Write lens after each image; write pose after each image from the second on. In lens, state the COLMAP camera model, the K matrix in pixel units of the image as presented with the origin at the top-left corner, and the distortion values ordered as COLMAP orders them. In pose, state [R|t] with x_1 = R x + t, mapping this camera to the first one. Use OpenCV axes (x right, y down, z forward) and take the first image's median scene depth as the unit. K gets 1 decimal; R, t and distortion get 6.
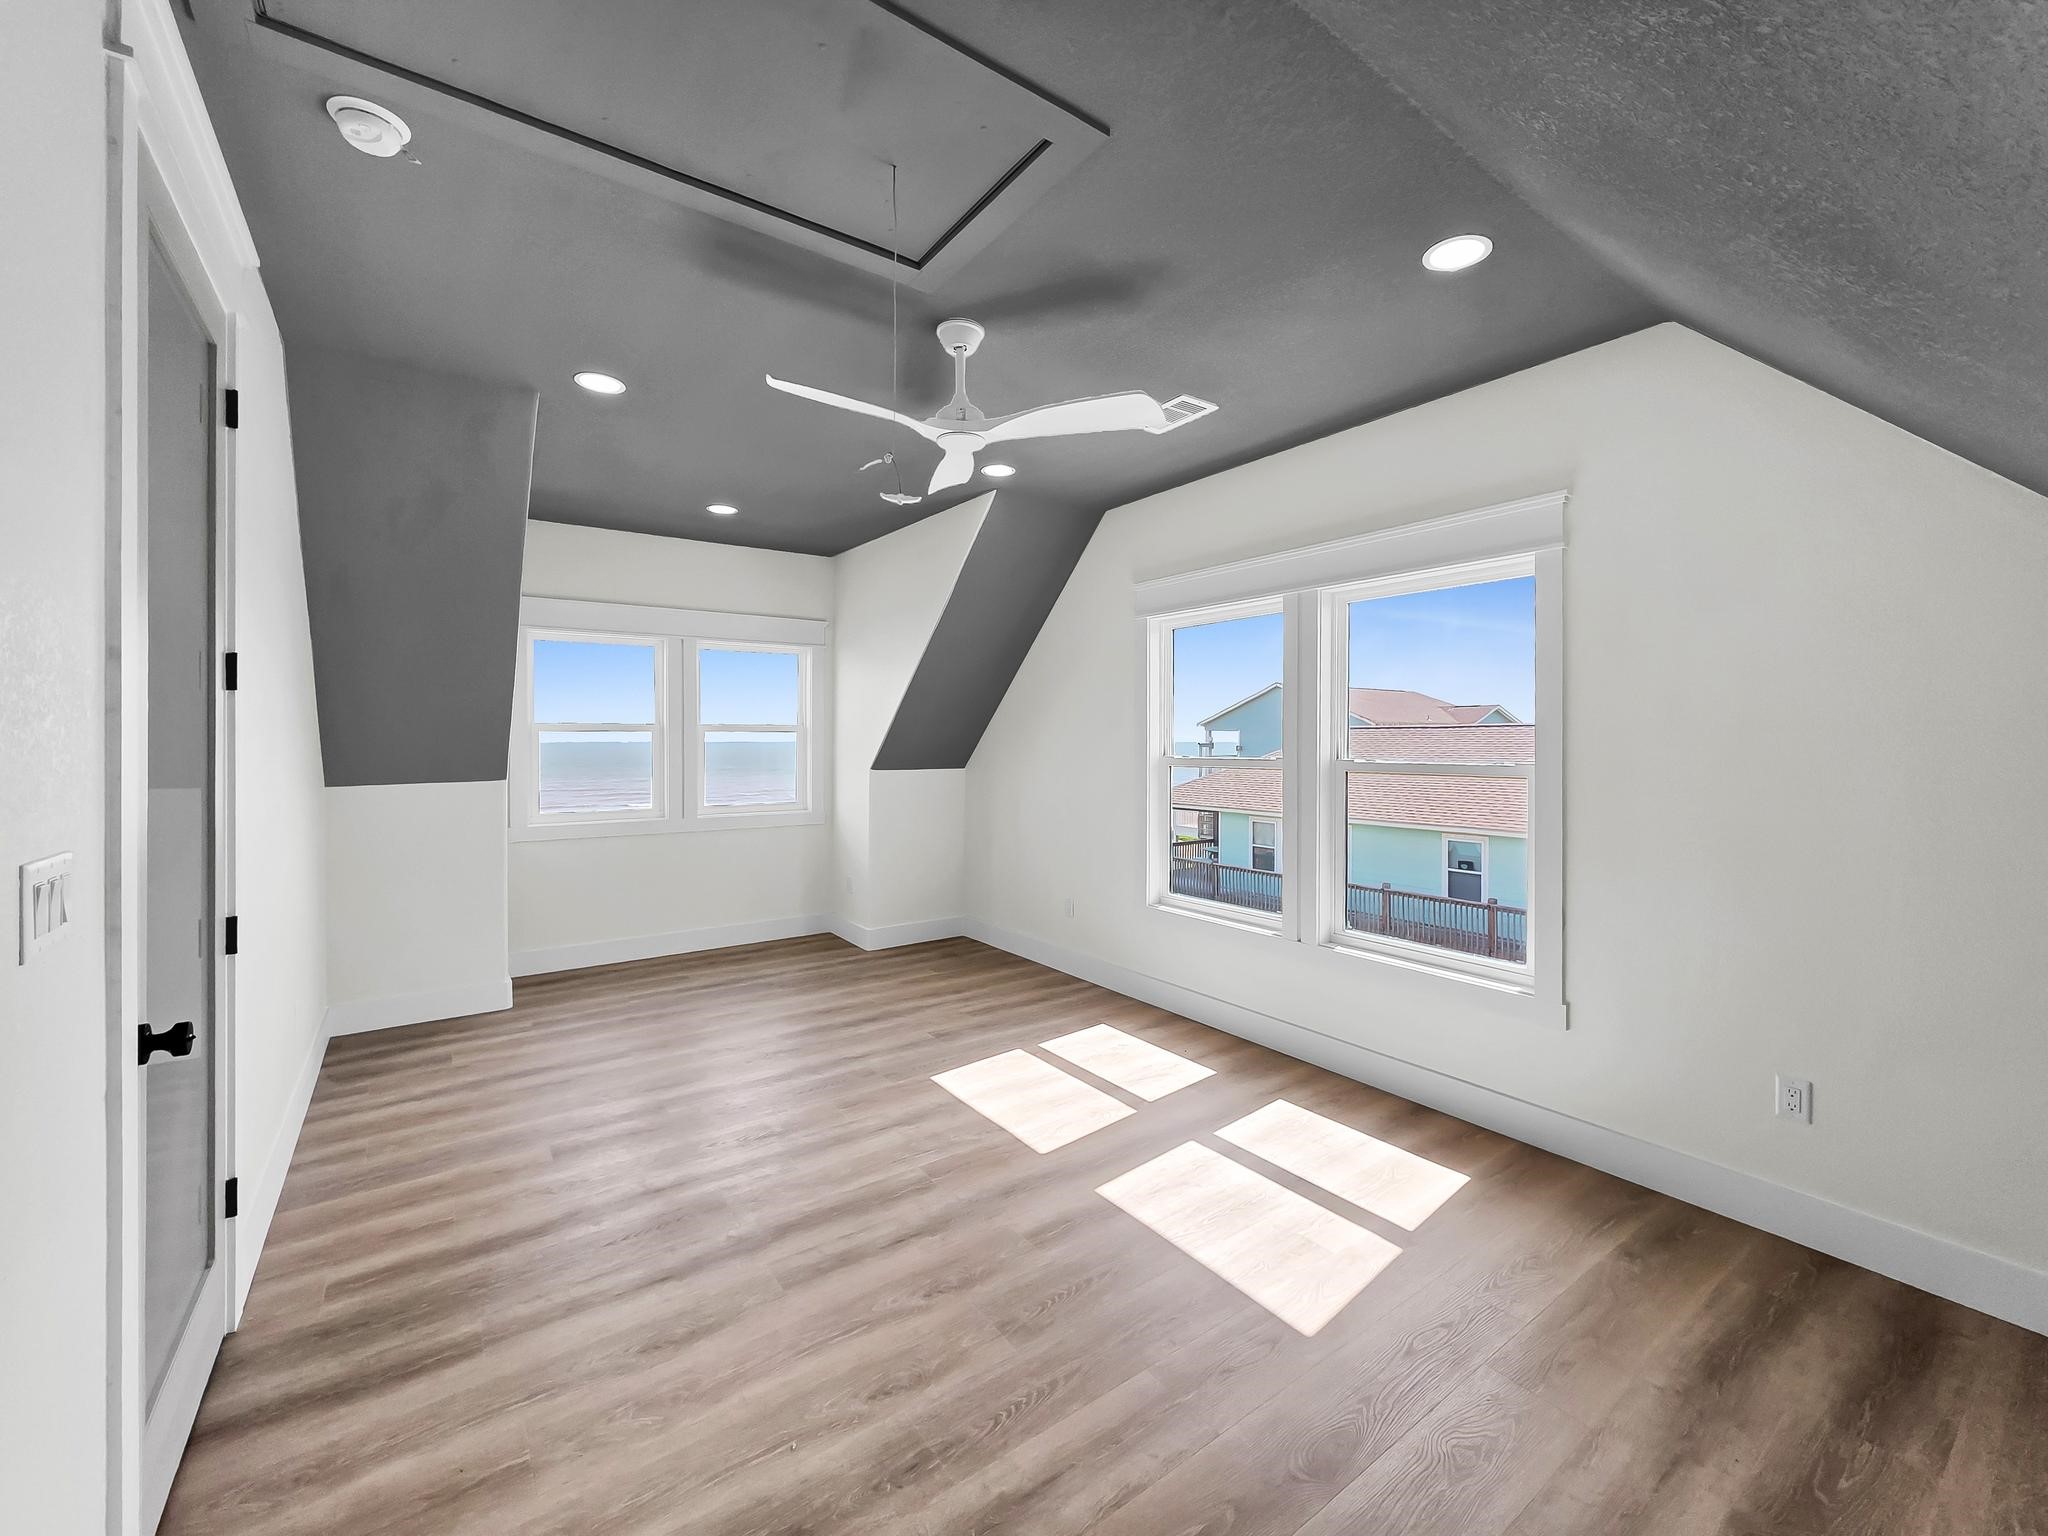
lens RADIAL K [[828.0, 0, 1033.3], [0, 828.0, 771.7], [0, 0, 1]] dist [0.001031, 0.000095]
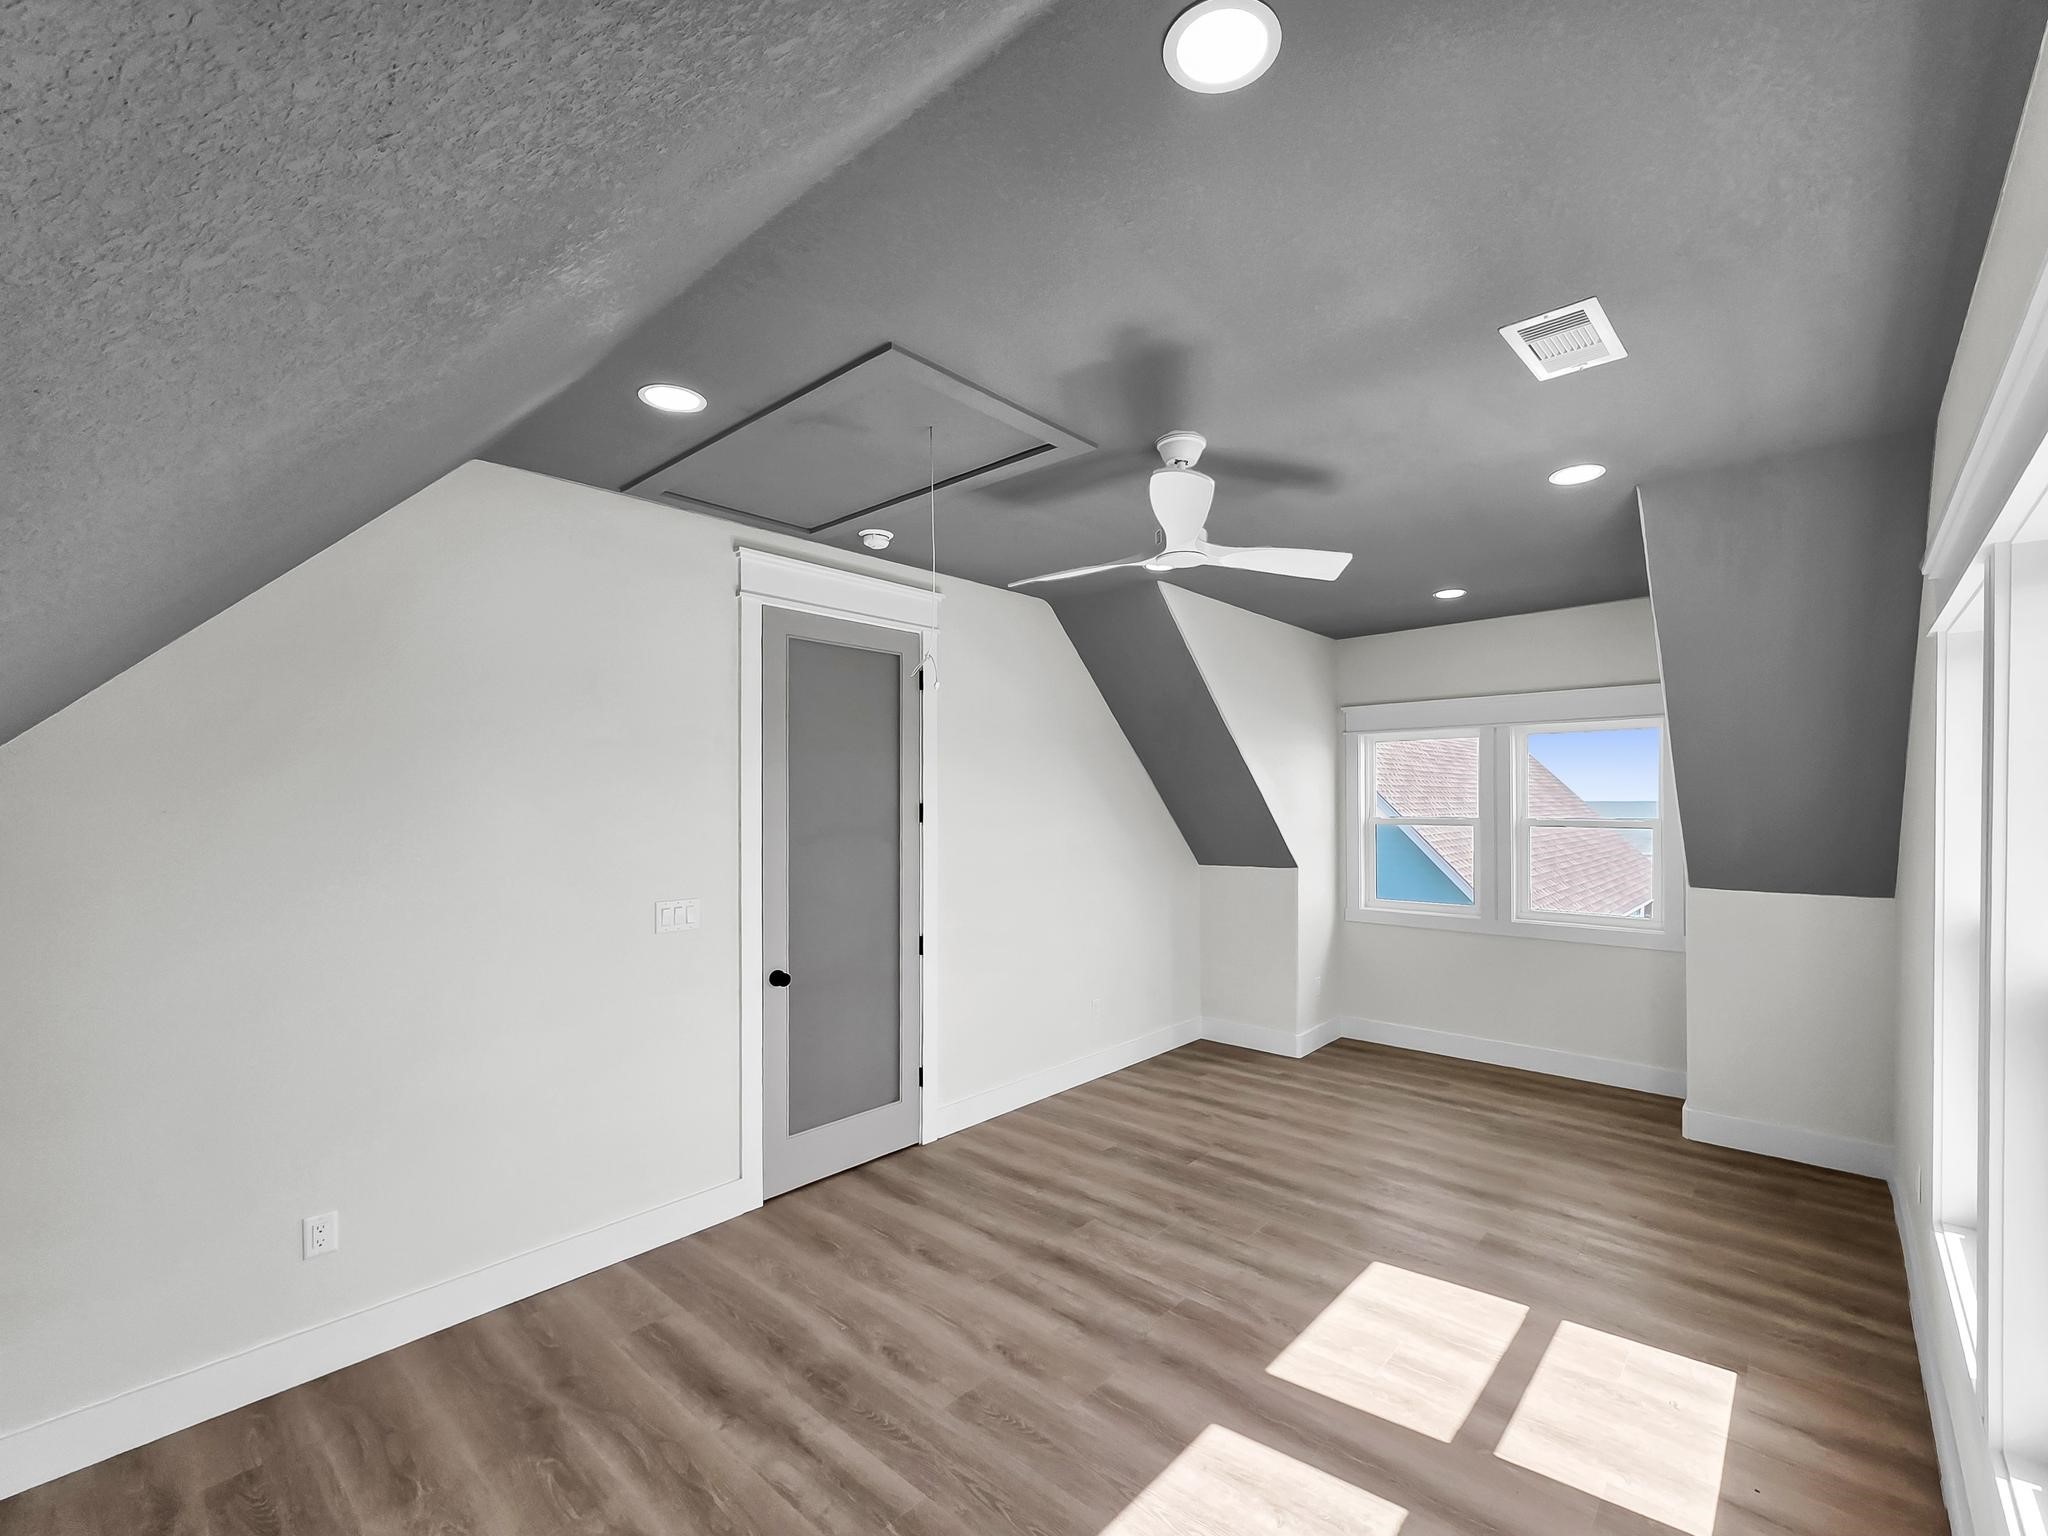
lens RADIAL K [[852.6, 0, 1024.0], [0, 852.6, 768.0], [0, 0, 1]] dist [0.012247, 0.000071]
pose [[0.233089, -0.041814, -0.971556, 0.725021], [-0.035156, 0.998060, -0.051389, -0.077439], [0.971820, 0.046134, 0.231166, 0.483588]]
